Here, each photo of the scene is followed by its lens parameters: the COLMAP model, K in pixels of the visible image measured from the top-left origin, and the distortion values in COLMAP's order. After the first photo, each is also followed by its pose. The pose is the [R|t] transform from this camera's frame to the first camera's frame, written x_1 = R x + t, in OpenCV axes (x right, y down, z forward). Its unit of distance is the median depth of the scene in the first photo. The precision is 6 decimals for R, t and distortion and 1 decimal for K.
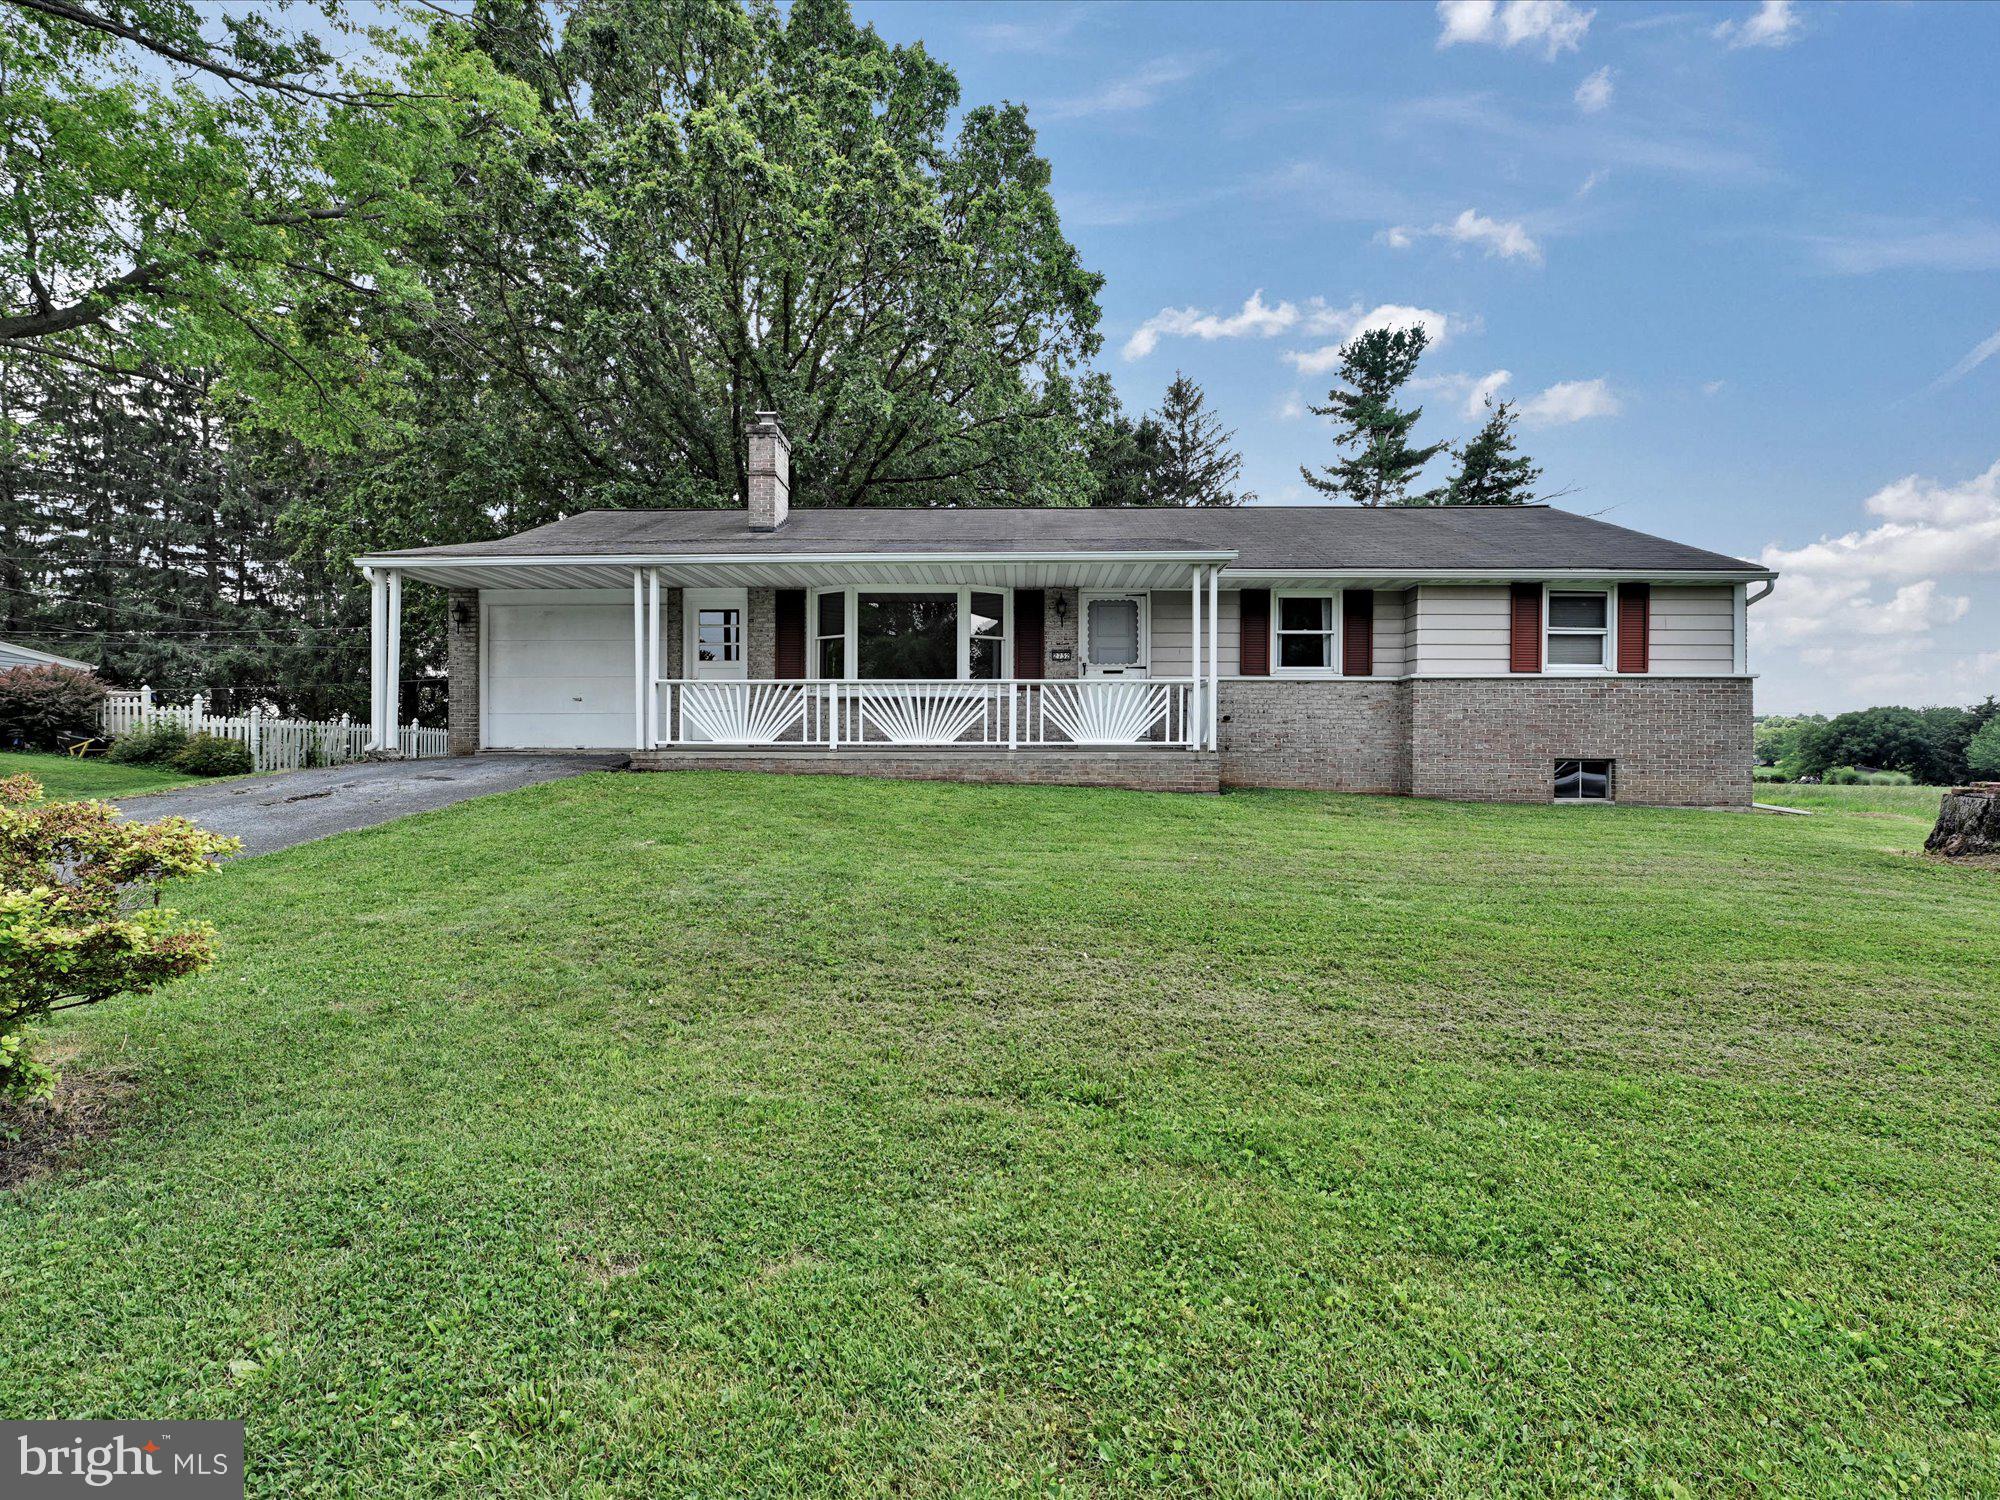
lens RADIAL K [[822.4, 0, 999.9], [0, 822.4, 740.4], [0, 0, 1]] dist [-0.004619, -0.000115]
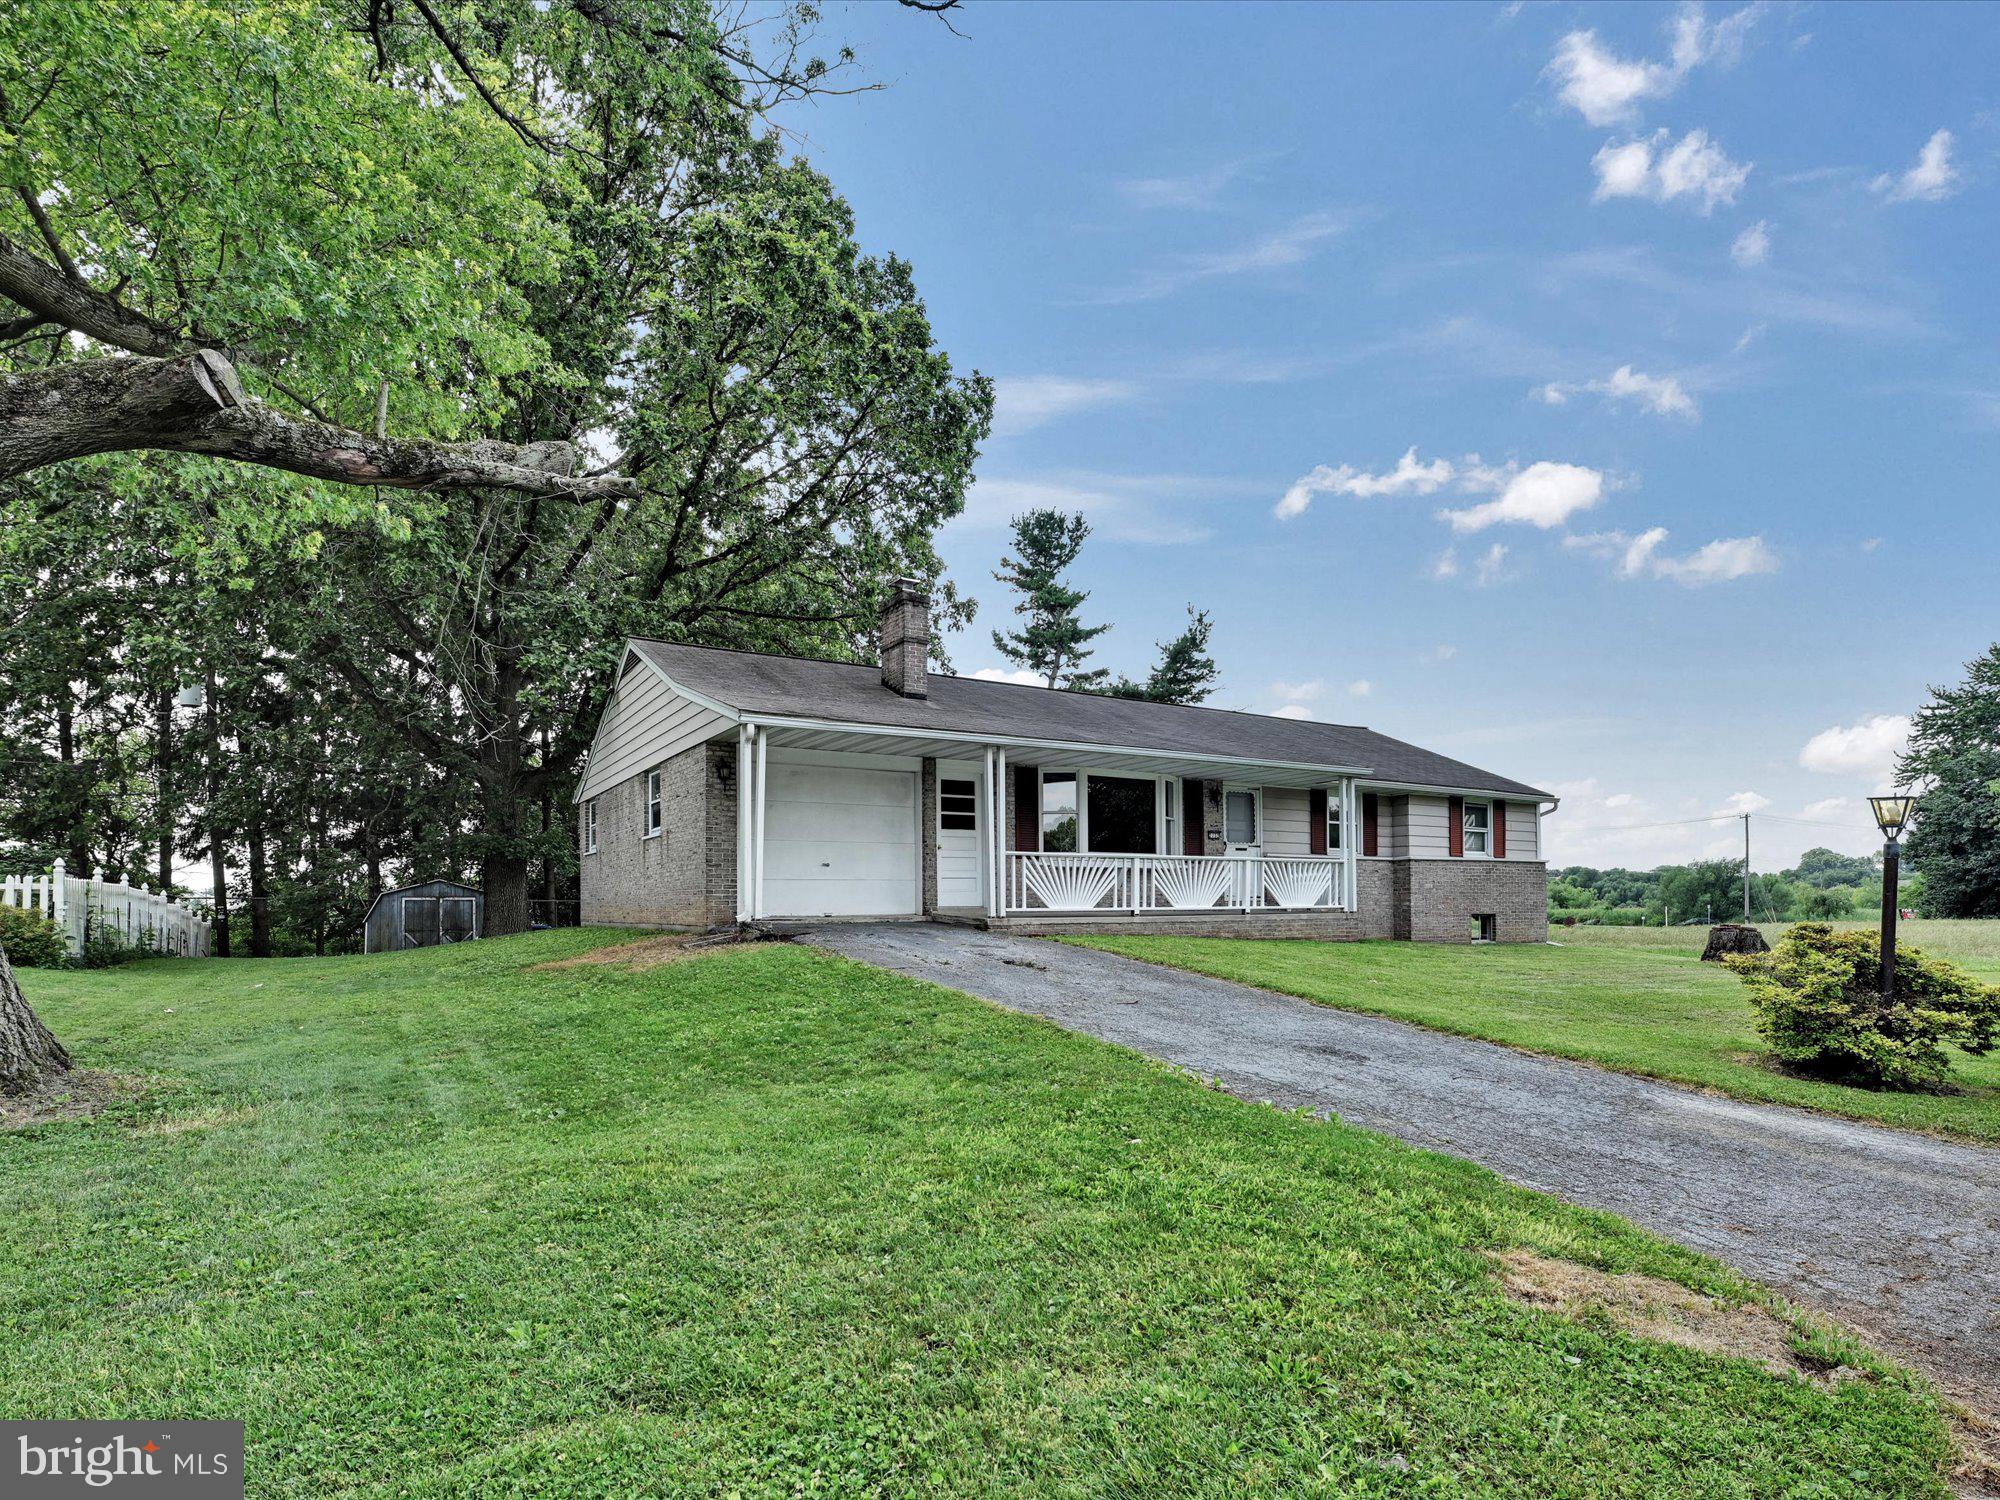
lens RADIAL K [[1055.3, 0, 1004.3], [0, 1055.3, 762.4], [0, 0, 1]] dist [-0.003033, 0.000498]
pose [[0.833860, 0.065869, 0.548031, -1.050436], [0.012412, 0.990366, -0.137920, 0.001876], [-0.551836, 0.121809, 0.825009, -0.133615]]
